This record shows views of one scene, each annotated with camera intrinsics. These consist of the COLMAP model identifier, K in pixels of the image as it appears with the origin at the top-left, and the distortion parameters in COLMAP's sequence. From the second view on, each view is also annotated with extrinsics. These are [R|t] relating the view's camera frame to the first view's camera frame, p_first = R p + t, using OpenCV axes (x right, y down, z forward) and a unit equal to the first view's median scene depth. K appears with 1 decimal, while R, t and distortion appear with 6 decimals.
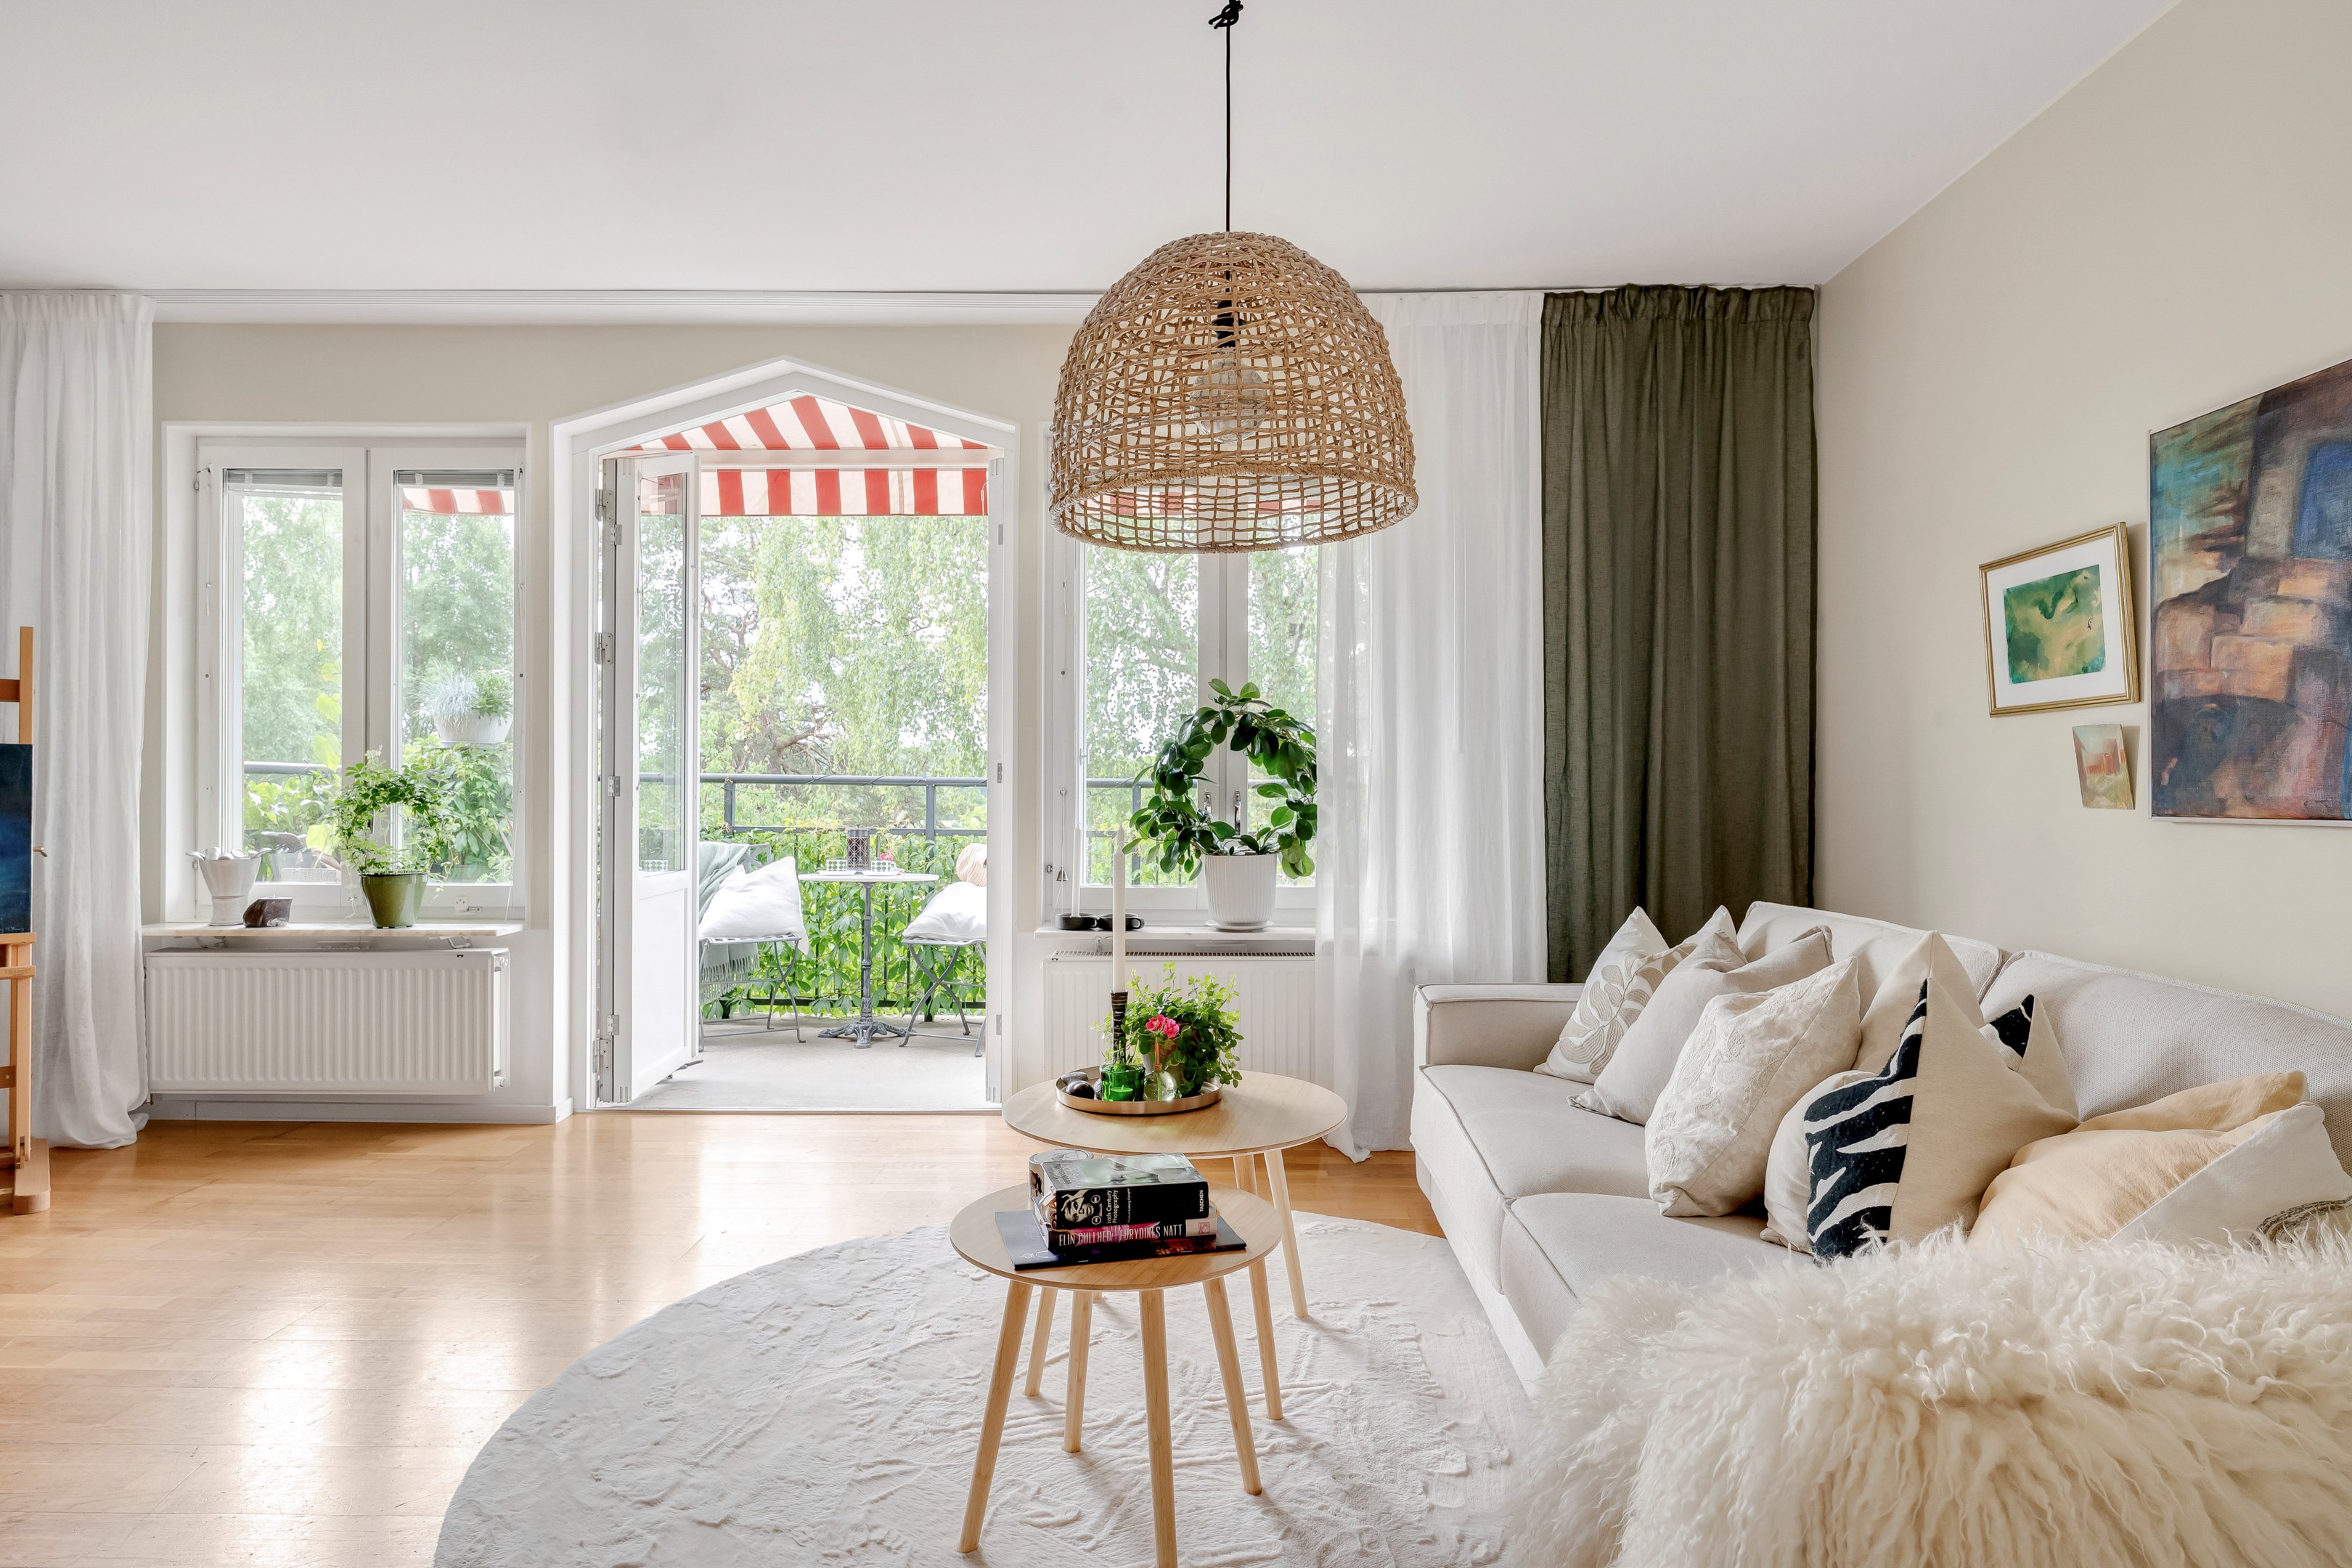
lens RADIAL K [[1314.2, 0, 1166.6], [0, 1314.2, 789.1], [0, 0, 1]] dist [-0.000711, 0.003786]
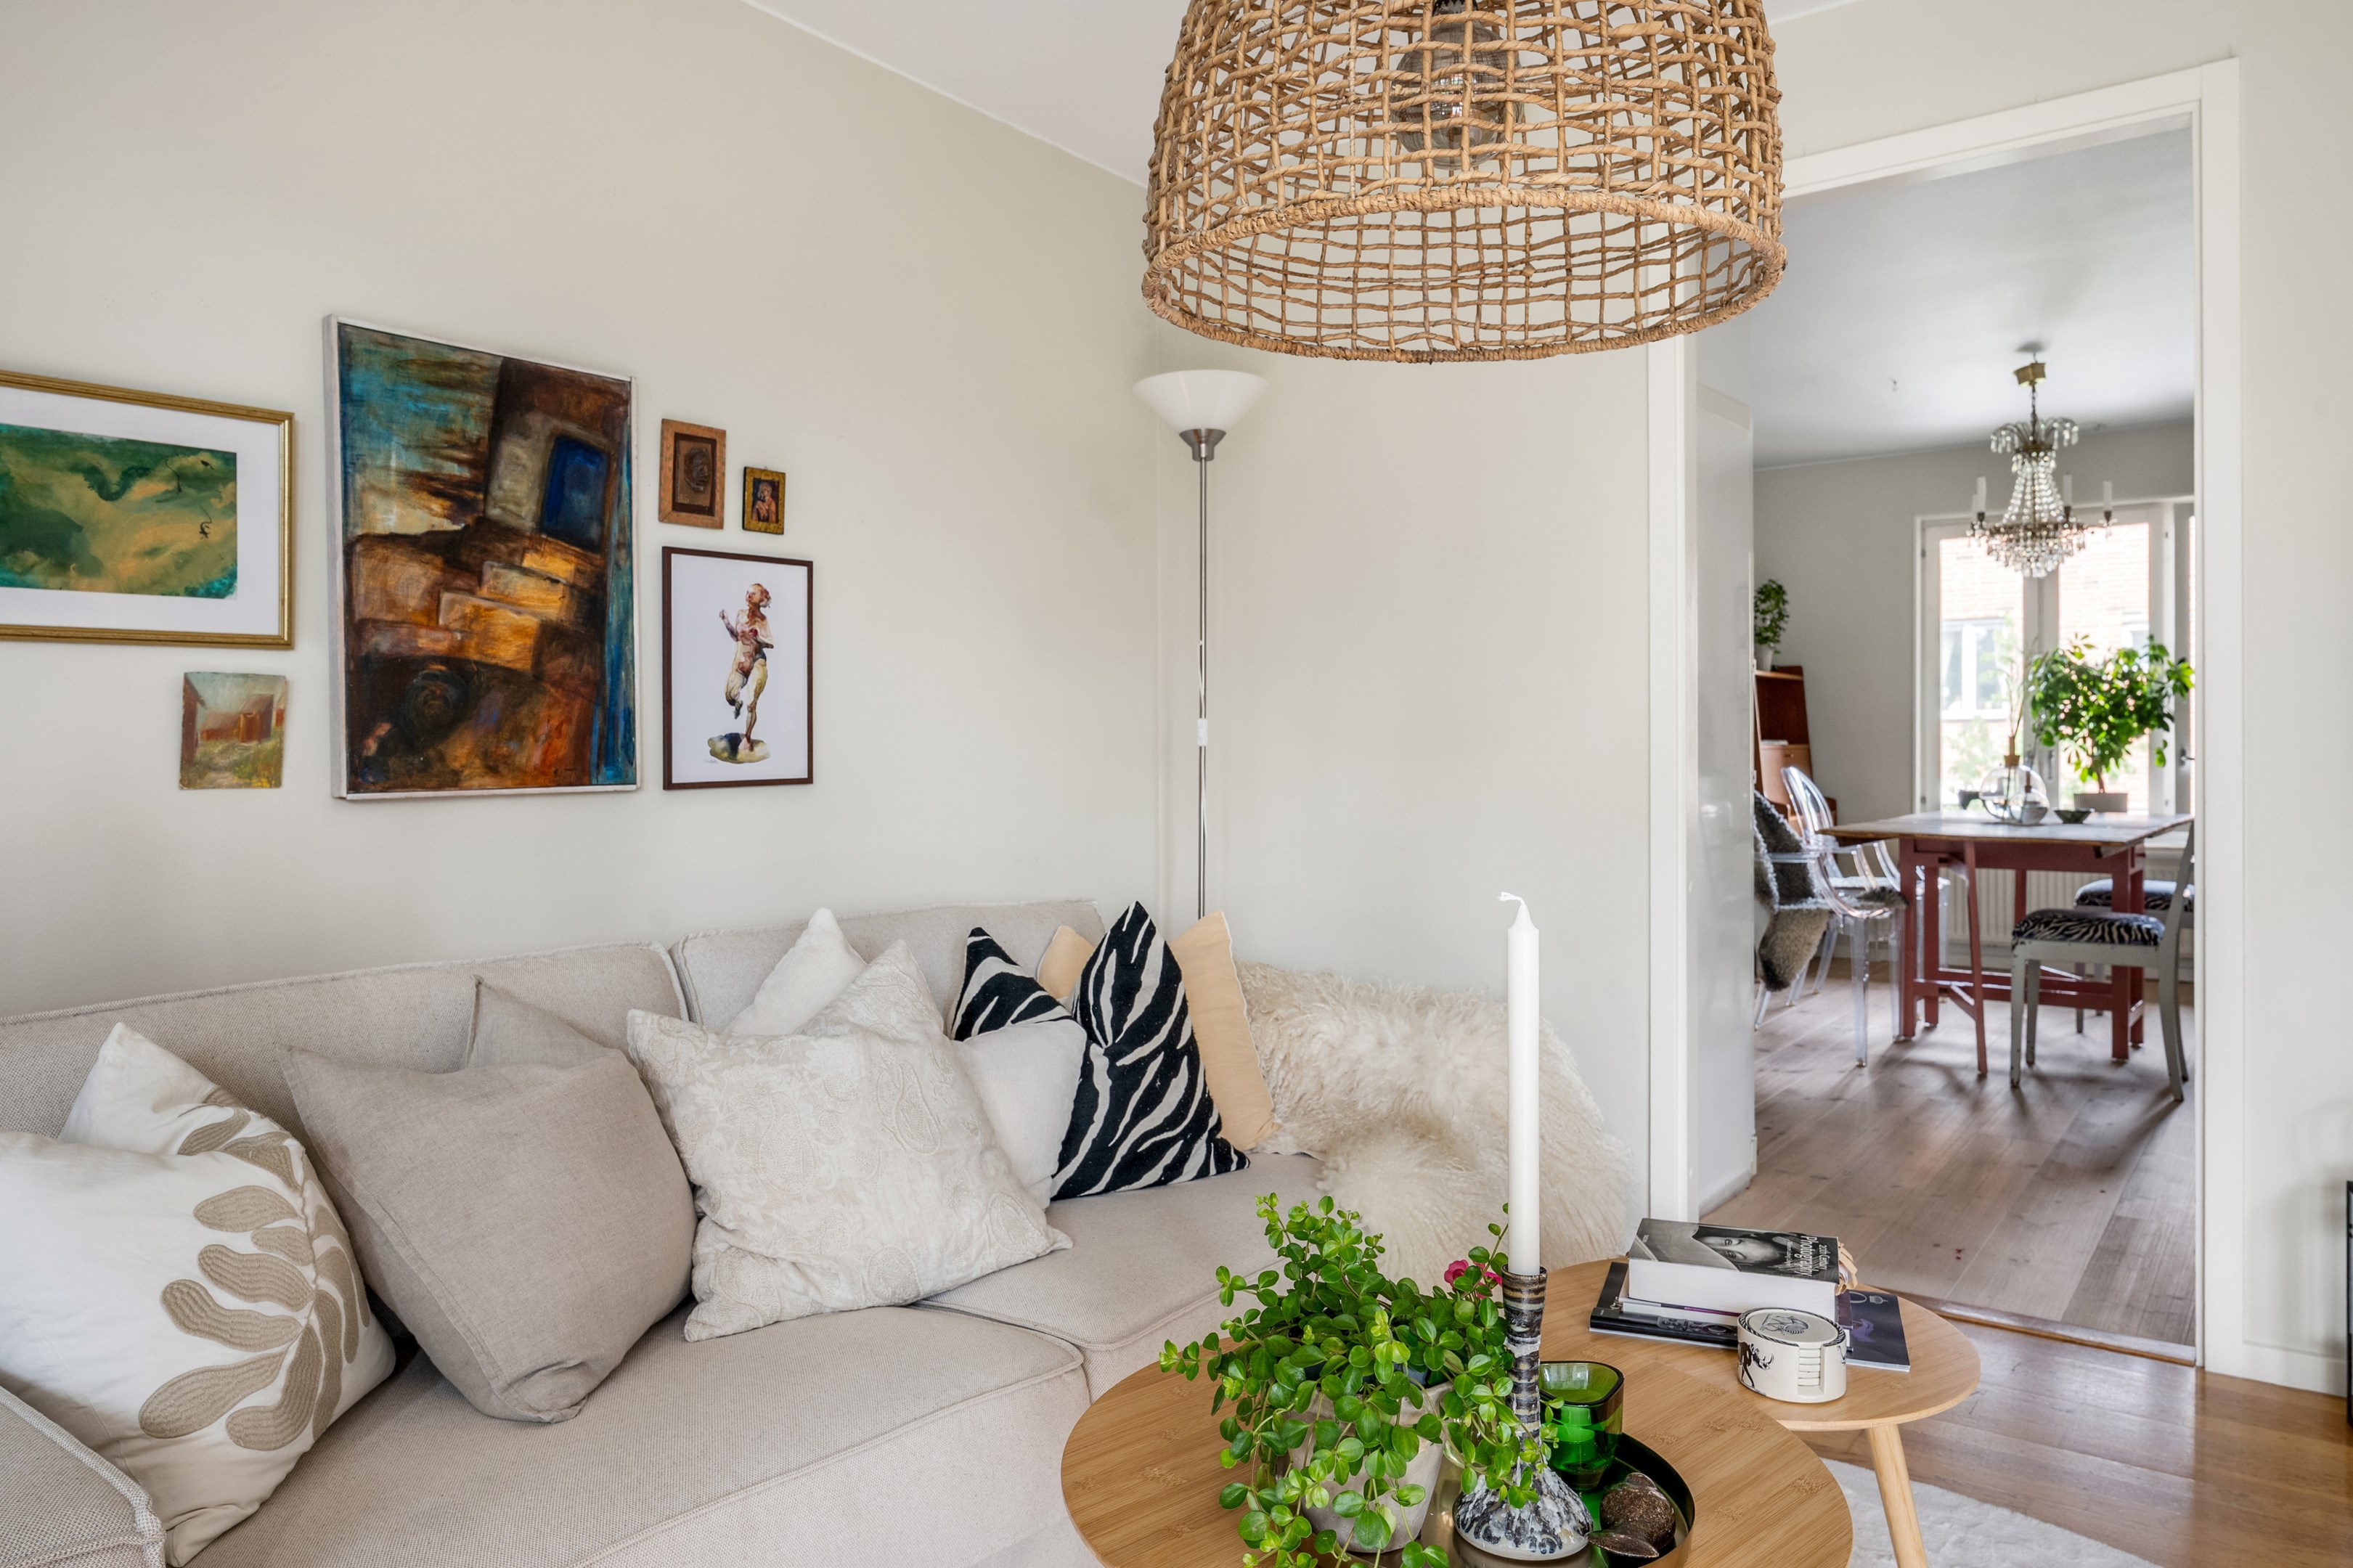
lens RADIAL K [[1596.9, 0, 1174.9], [0, 1596.9, 751.8], [0, 0, 1]] dist [0.006626, -0.005970]
pose [[-0.814177, 0.003251, 0.580608, -0.224274], [0.006104, 0.999977, 0.002961, -0.004711], [-0.580585, 0.005955, -0.814178, 1.397510]]
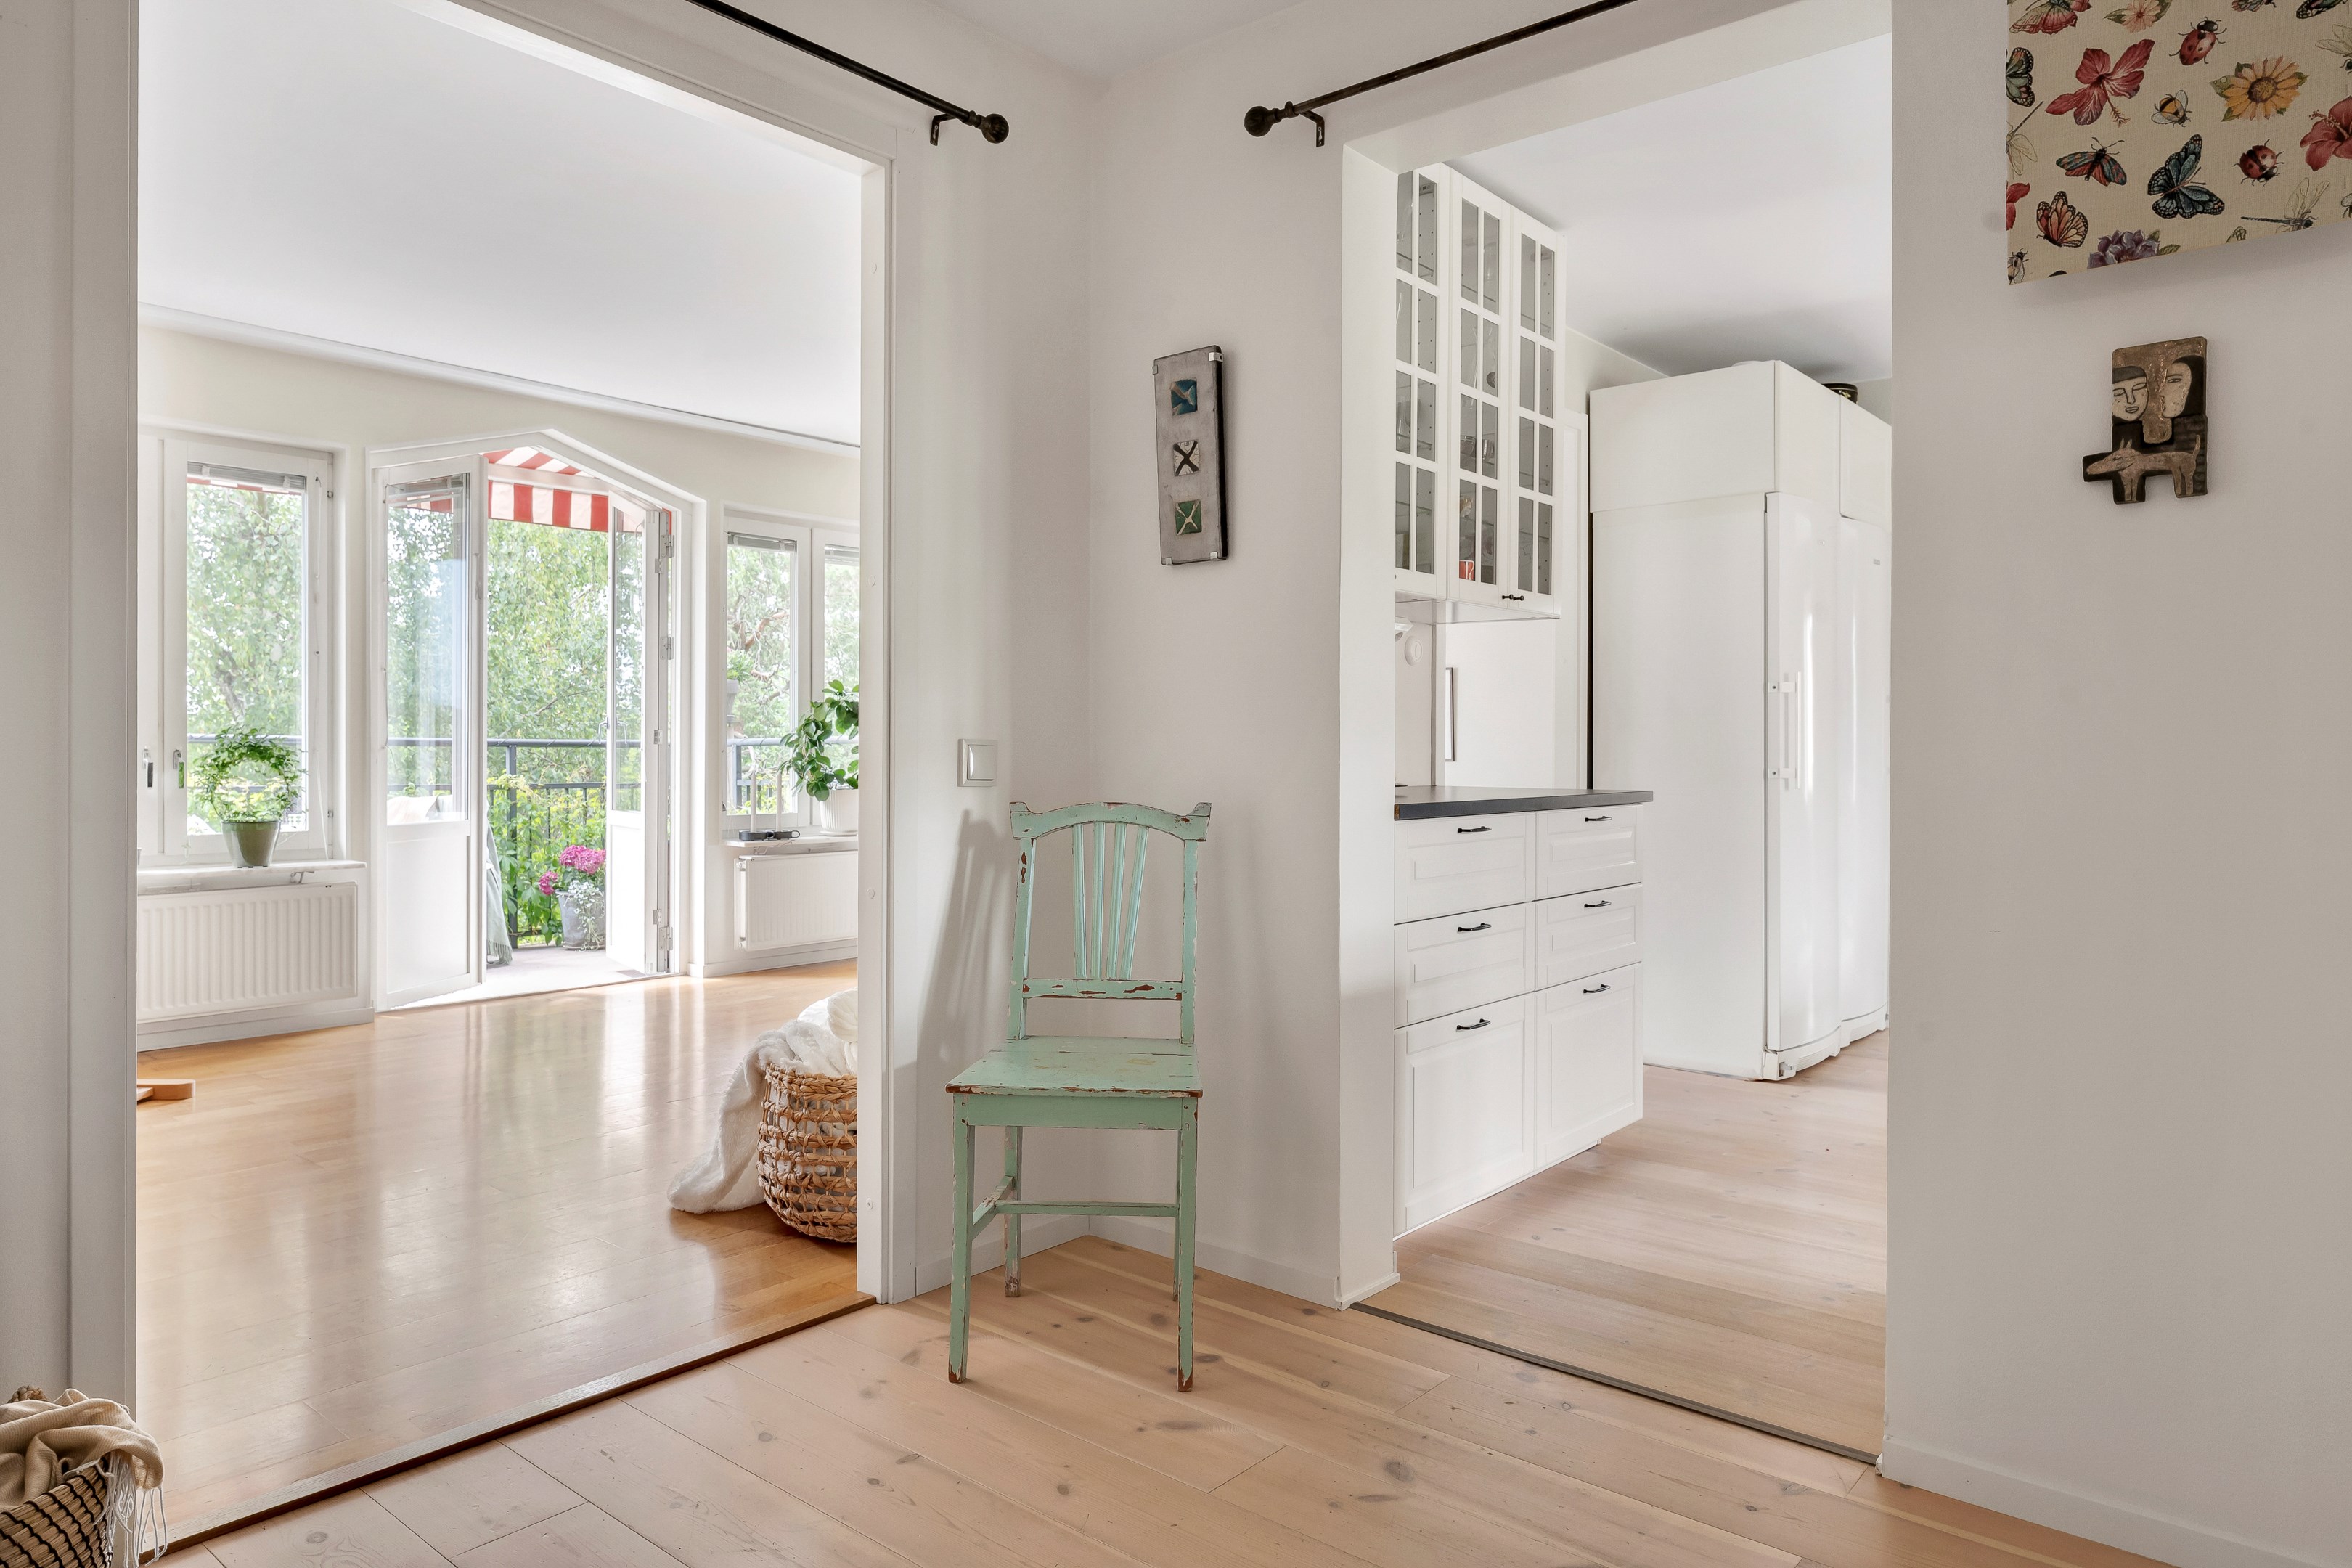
lens RADIAL K [[1504.1, 0, 1166.6], [0, 1504.1, 749.7], [0, 0, 1]] dist [0.013136, -0.005323]
pose [[0.642066, -0.001295, 0.766648, -1.674579], [-0.000680, 0.999997, 0.002258, -0.004206], [-0.766649, -0.001972, 0.642063, -0.733442]]
